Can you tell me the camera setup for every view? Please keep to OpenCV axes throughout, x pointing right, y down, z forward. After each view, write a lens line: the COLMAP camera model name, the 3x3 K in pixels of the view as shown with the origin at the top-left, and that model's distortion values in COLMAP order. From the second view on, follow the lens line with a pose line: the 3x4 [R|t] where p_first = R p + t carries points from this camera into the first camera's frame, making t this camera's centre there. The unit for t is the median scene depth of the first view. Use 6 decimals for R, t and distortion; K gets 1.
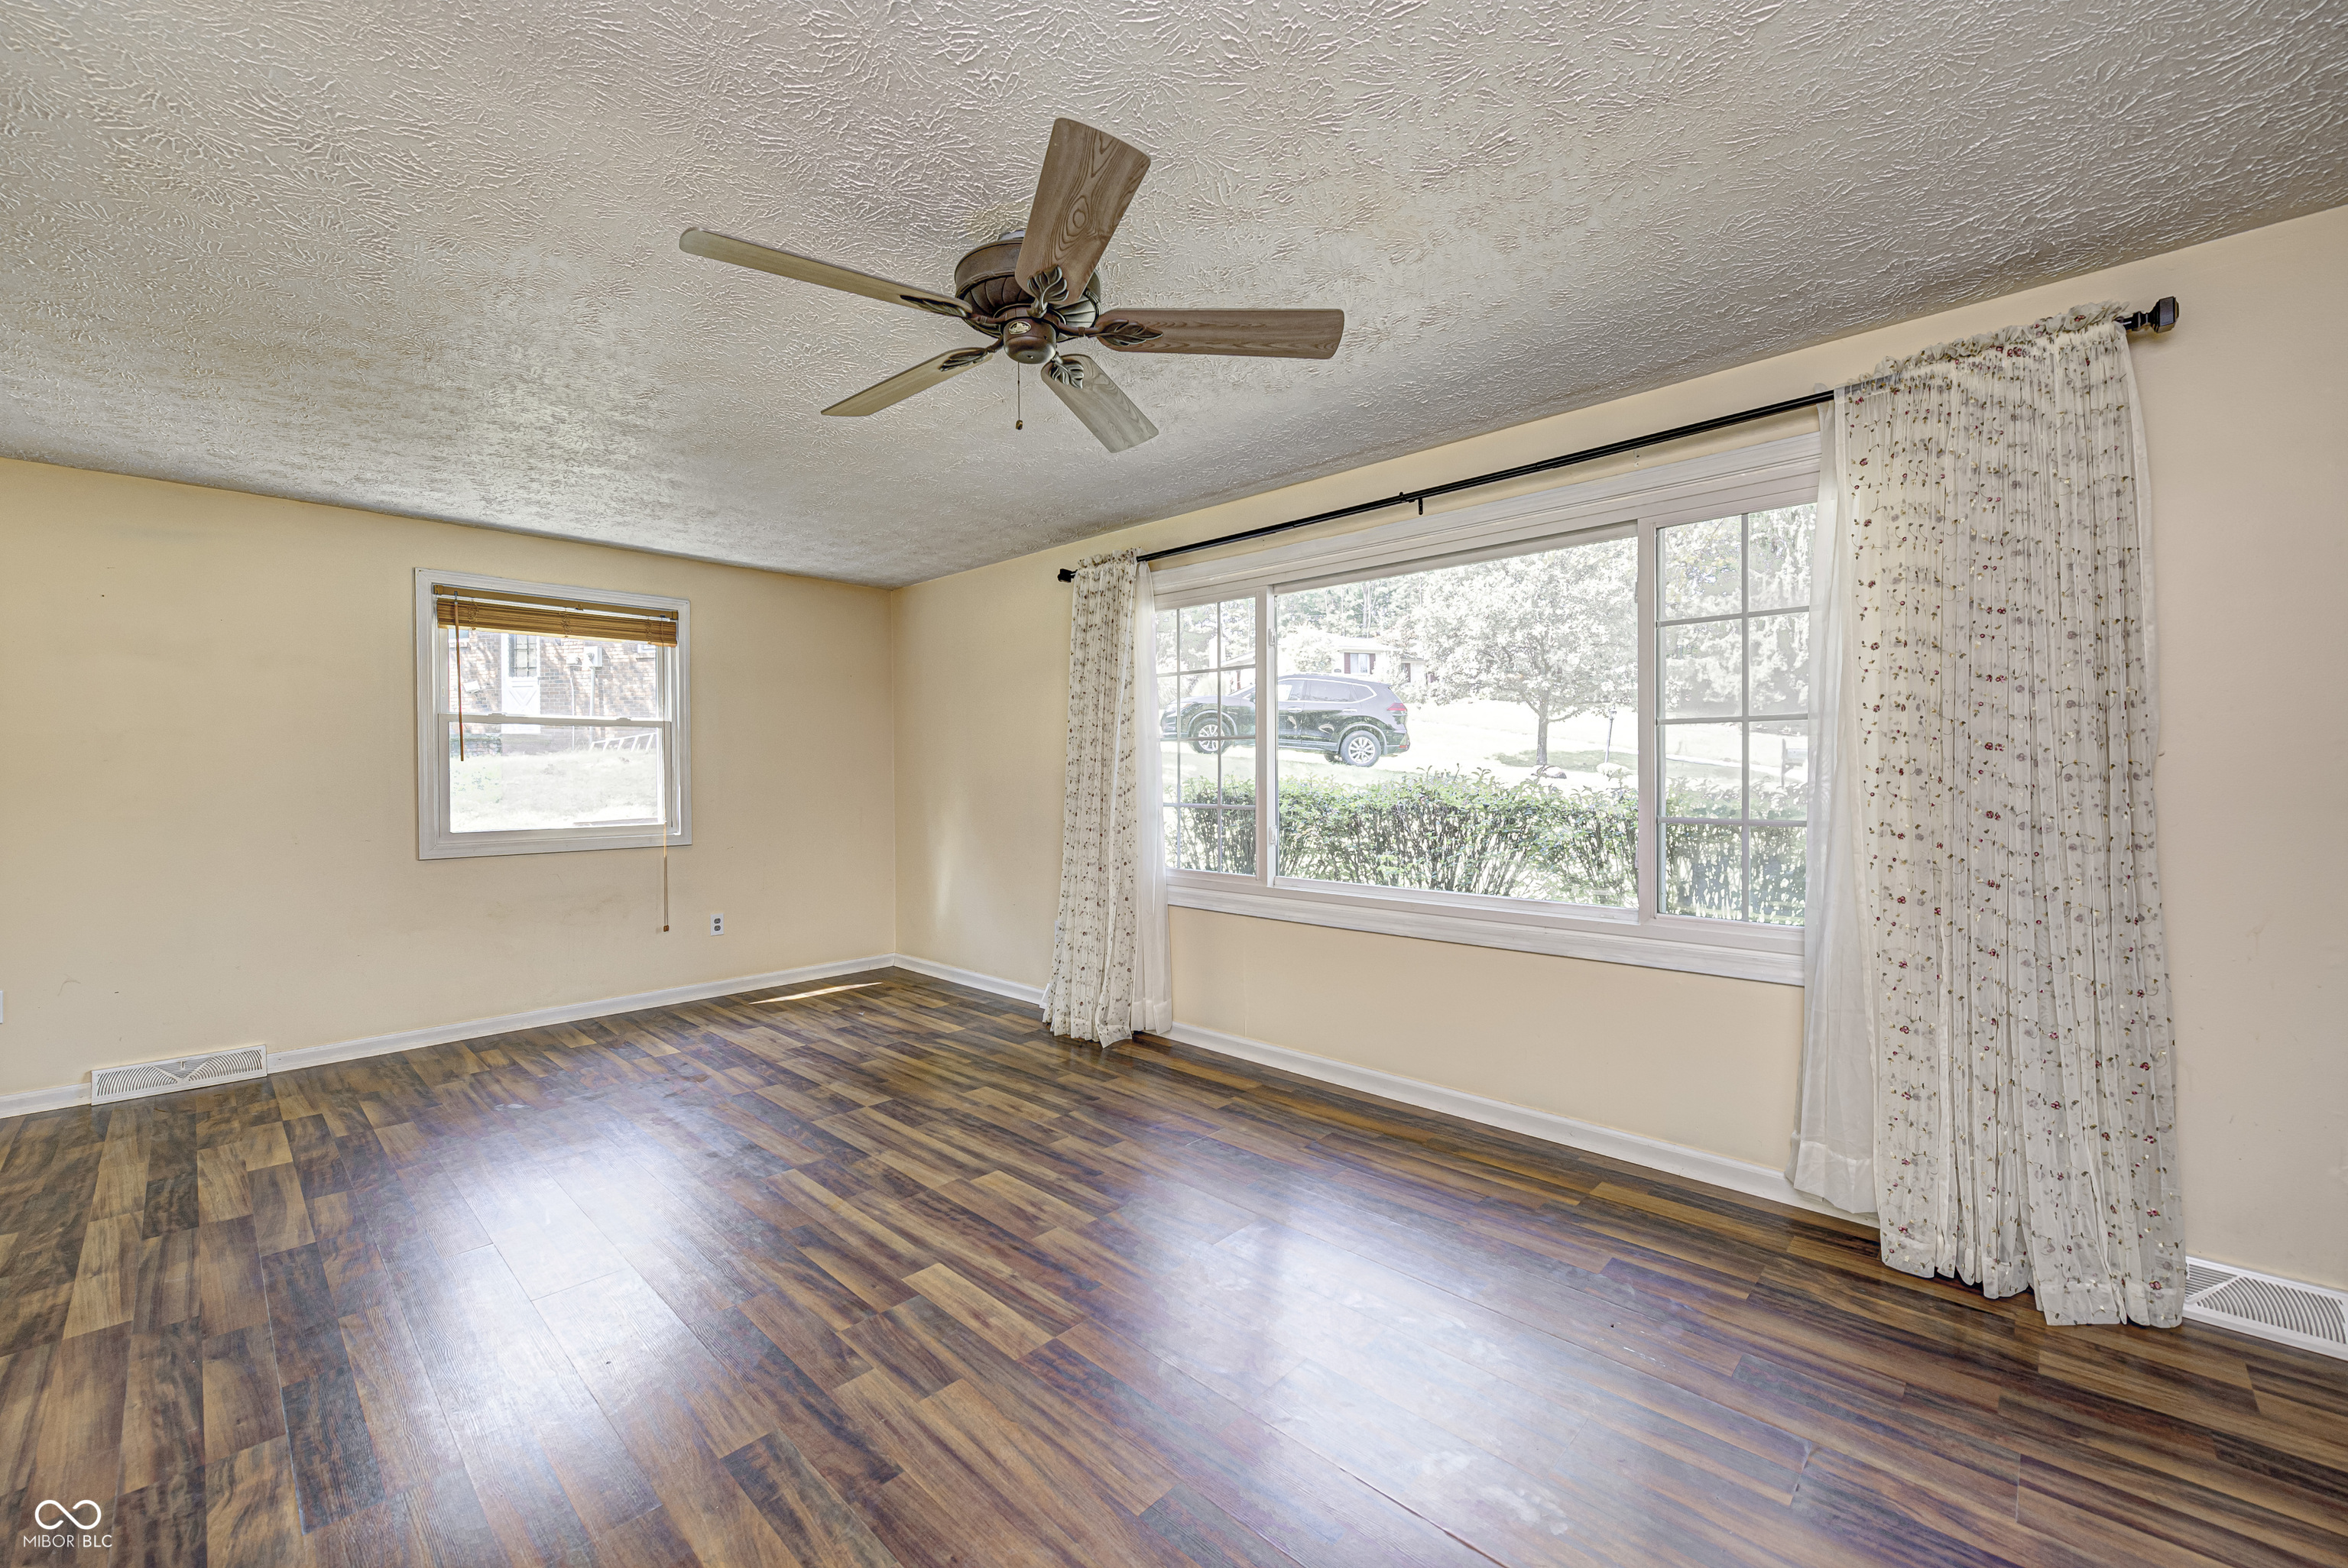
lens RADIAL K [[935.6, 0, 1165.9], [0, 935.6, 781.0], [0, 0, 1]] dist [-0.001601, -0.000961]
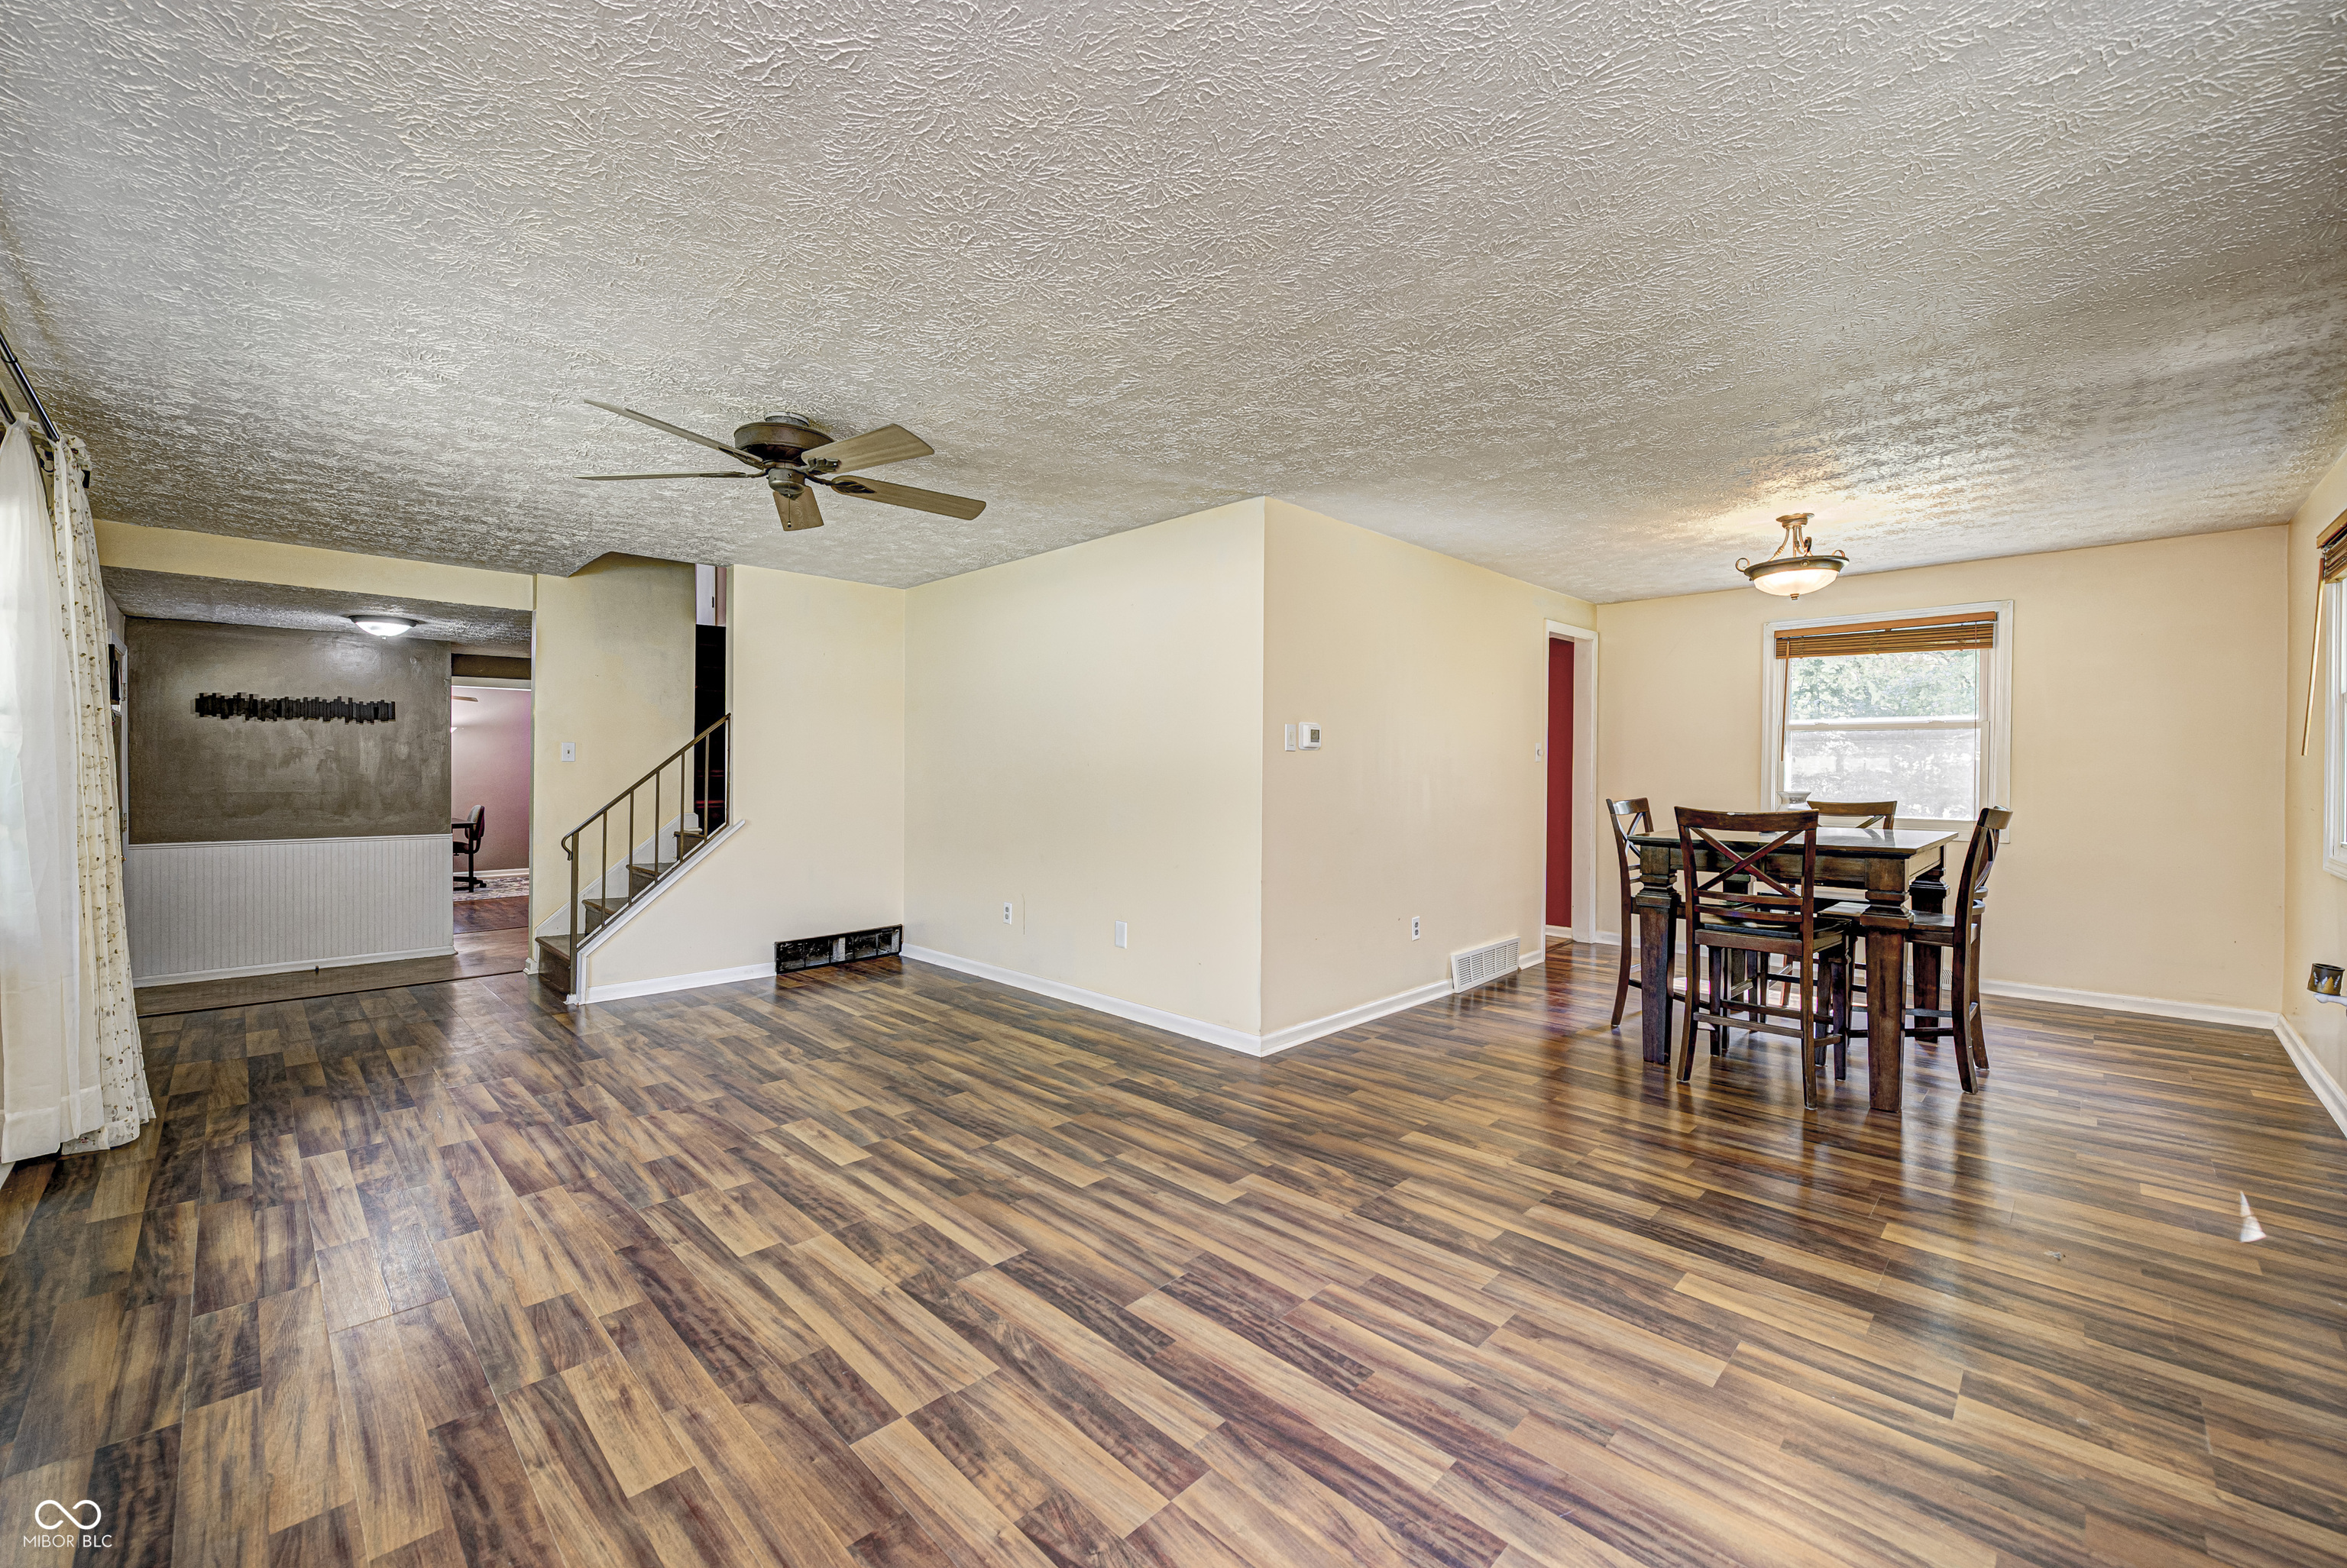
lens RADIAL K [[935.2, 0, 1179.4], [0, 935.2, 762.1], [0, 0, 1]] dist [-0.001601, -0.000961]
pose [[-0.999944, 0.002141, 0.010368, -0.595141], [0.002168, 0.999994, 0.002565, -0.014977], [-0.010363, 0.002587, -0.999943, 1.884540]]
